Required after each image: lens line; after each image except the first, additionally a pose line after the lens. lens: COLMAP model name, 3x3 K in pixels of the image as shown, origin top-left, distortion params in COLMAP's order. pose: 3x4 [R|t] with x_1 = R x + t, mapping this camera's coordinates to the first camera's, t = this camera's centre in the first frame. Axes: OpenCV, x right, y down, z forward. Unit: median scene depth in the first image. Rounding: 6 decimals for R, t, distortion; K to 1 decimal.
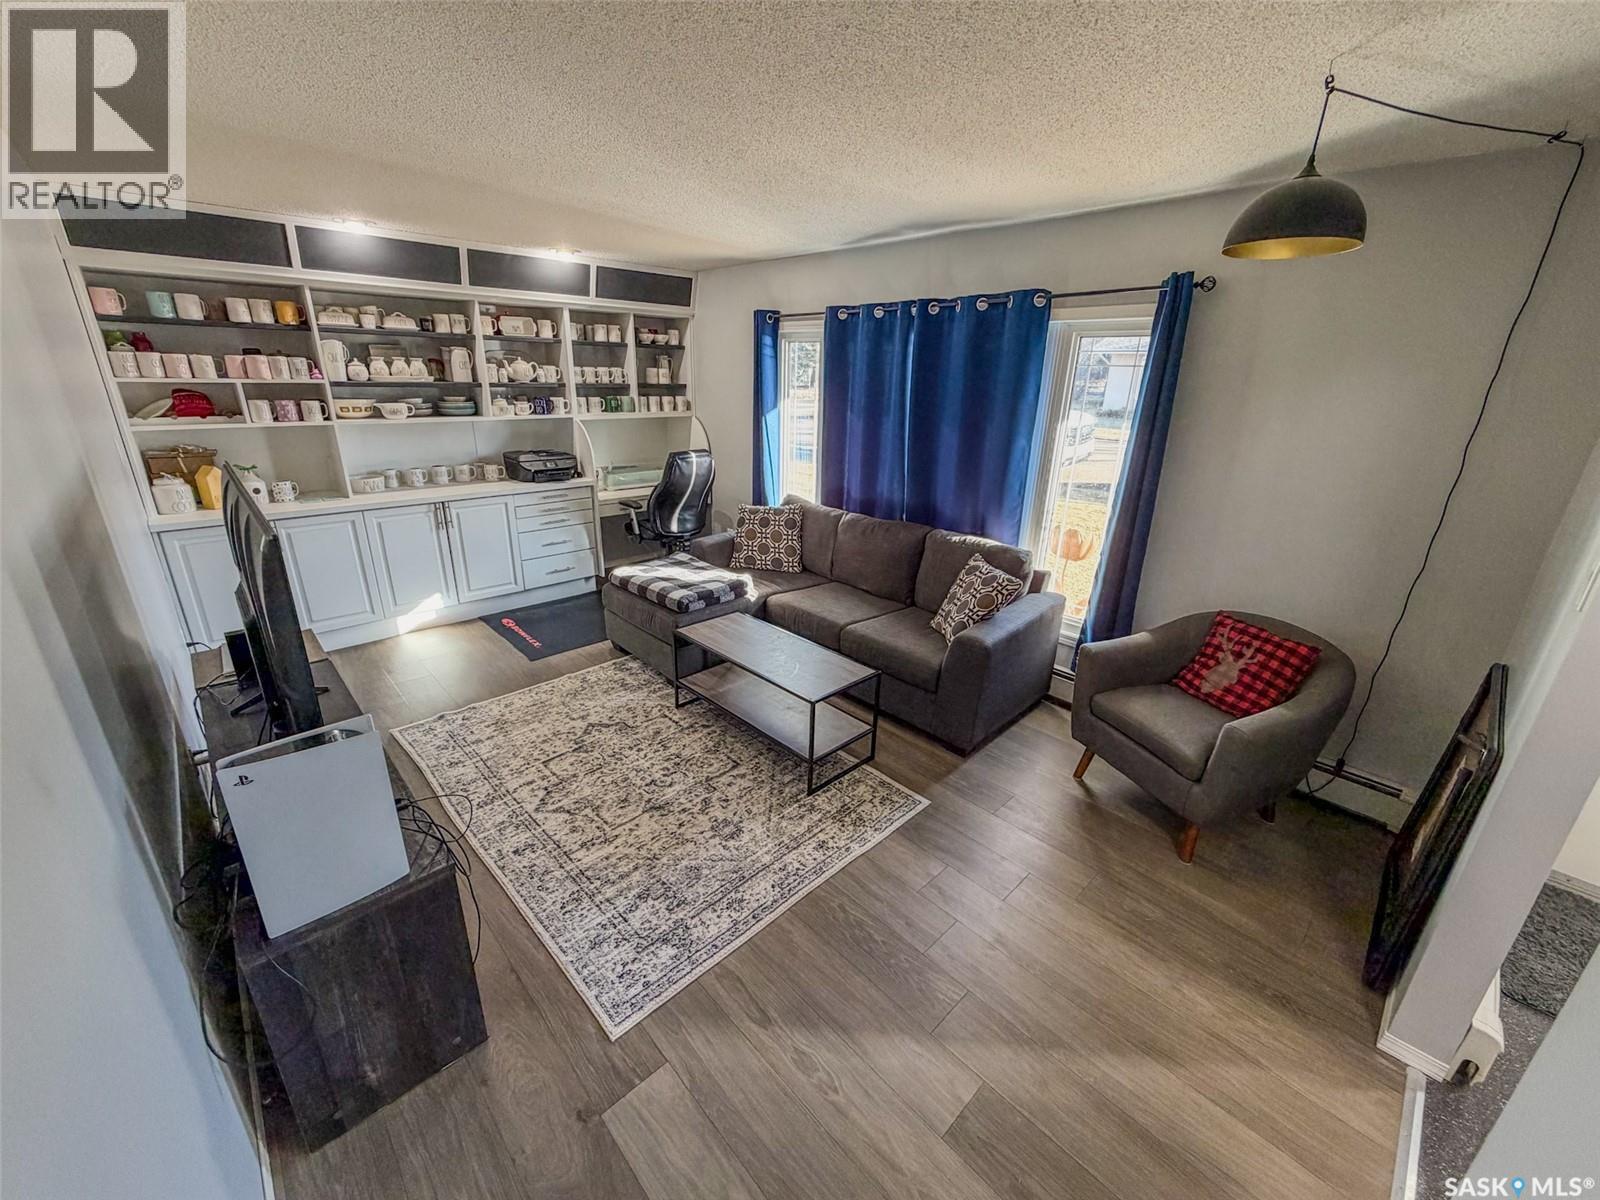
lens RADIAL K [[641.5, 0, 793.8], [0, 641.5, 599.4], [0, 0, 1]] dist [-0.000959, -0.000070]
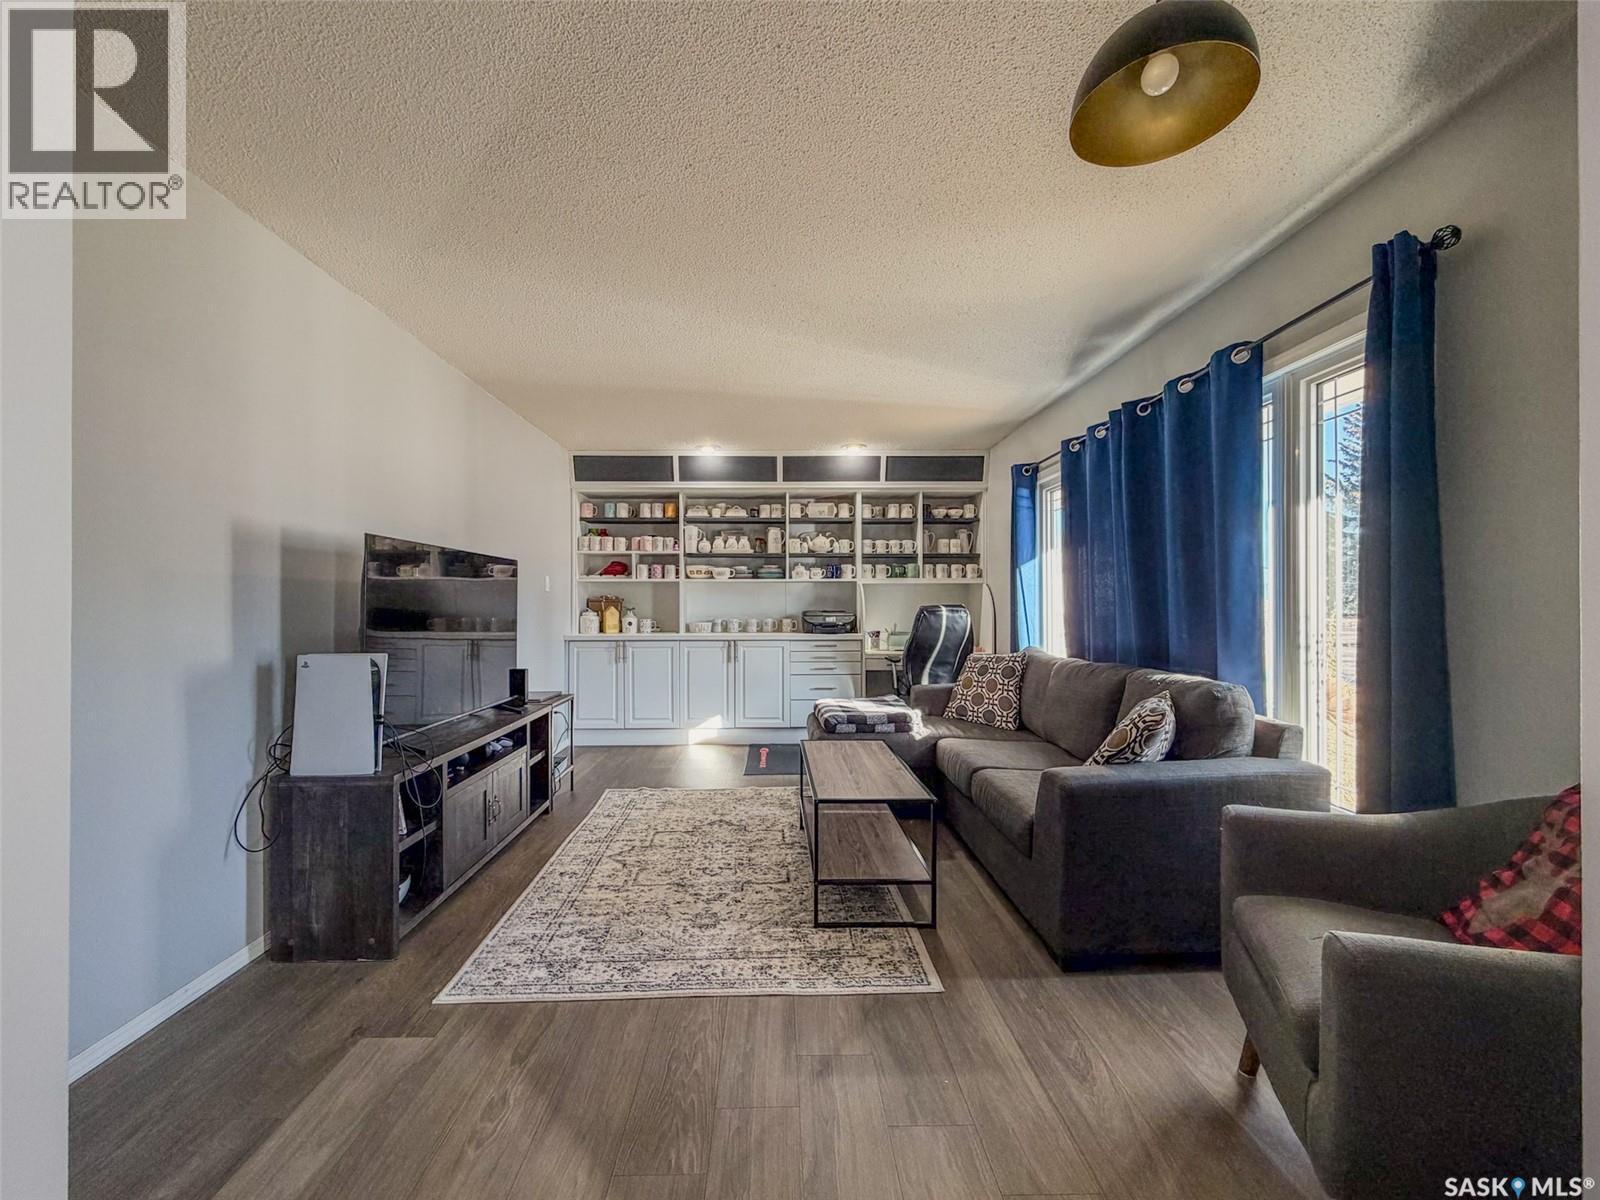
lens RADIAL K [[653.4, 0, 790.9], [0, 653.4, 605.9], [0, 0, 1]] dist [0.001414, 0.000284]
pose [[0.733379, -0.027387, -0.679268, 0.384830], [-0.213007, 0.939617, -0.267859, 0.098030], [0.645588, 0.341131, 0.683262, 0.174613]]
